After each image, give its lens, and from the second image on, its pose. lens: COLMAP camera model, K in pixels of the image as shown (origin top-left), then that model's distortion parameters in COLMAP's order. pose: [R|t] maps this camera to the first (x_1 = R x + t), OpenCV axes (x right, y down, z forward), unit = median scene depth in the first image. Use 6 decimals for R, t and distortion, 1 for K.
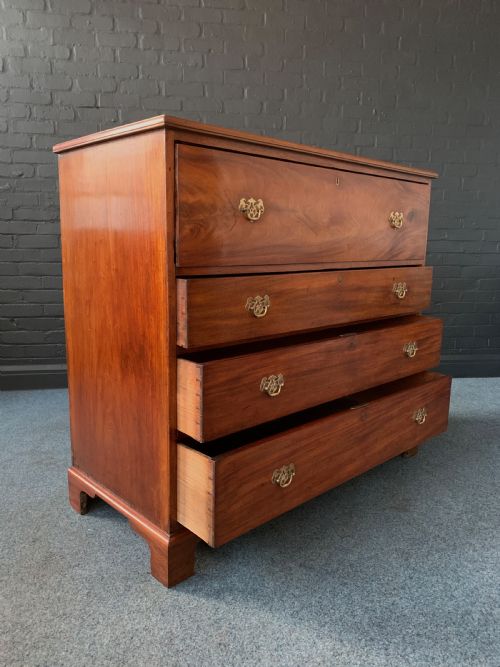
lens RADIAL K [[512.6, 0, 251.0], [0, 512.6, 329.8], [0, 0, 1]] dist [0.005923, -0.004281]
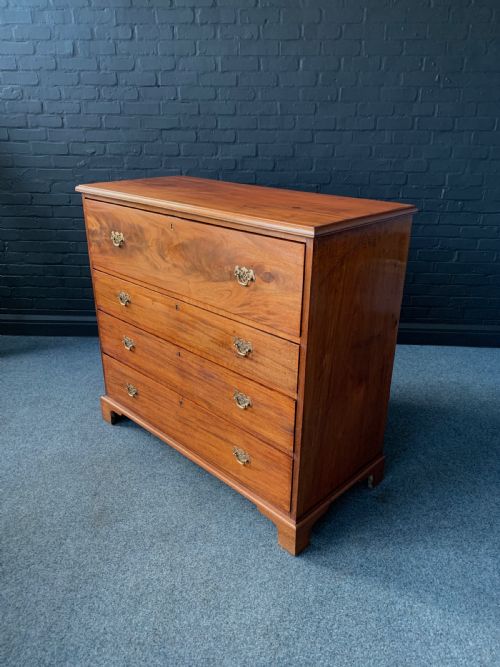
lens RADIAL K [[512.6, 0, 251.0], [0, 512.6, 329.8], [0, 0, 1]] dist [0.005923, -0.004281]
pose [[0.981790, 0.069116, -0.176949, 0.110554], [-0.029068, 0.975154, 0.219614, -0.183463], [0.187731, -0.210471, 0.959405, -0.082961]]
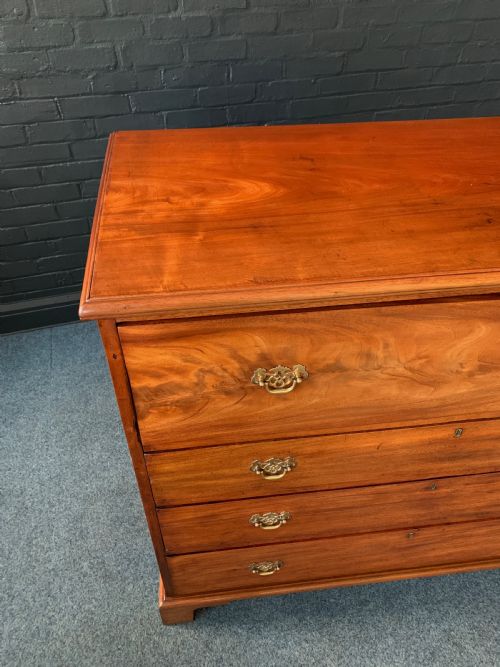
lens RADIAL K [[516.3, 0, 248.6], [0, 516.3, 329.5], [0, 0, 1]] dist [0.002983, 0.001719]
pose [[0.992435, -0.088817, 0.084765, -0.186874], [0.029938, 0.844639, 0.534499, -0.311685], [-0.119069, -0.527918, 0.840907, 0.327670]]
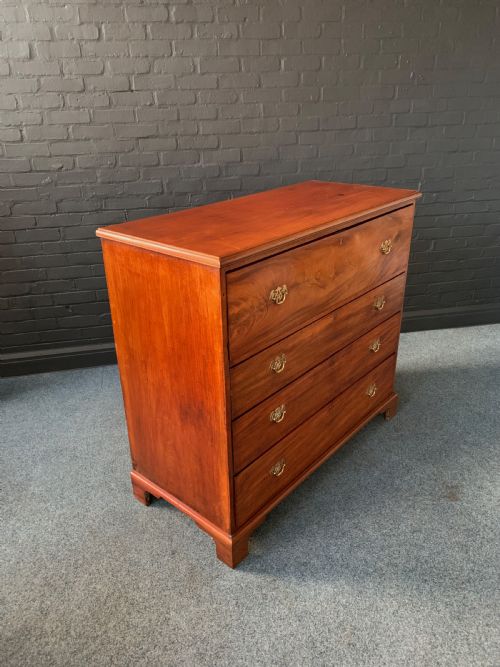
lens RADIAL K [[512.6, 0, 251.0], [0, 512.6, 329.8], [0, 0, 1]] dist [0.005923, -0.004281]
pose [[0.998051, -0.052492, 0.033739, -0.133750], [0.042438, 0.967394, 0.249694, -0.233198], [-0.045746, -0.247776, 0.967737, -0.051550]]
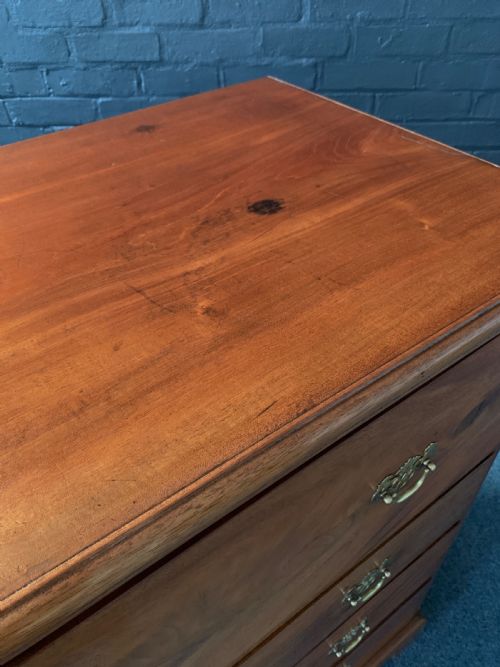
lens RADIAL K [[512.6, 0, 251.0], [0, 512.6, 329.8], [0, 0, 1]] dist [0.005923, -0.004281]
pose [[0.982776, 0.093398, -0.159463, 0.071008], [0.006739, 0.844201, 0.535984, -0.293180], [0.184679, -0.527827, 0.829031, 0.582293]]
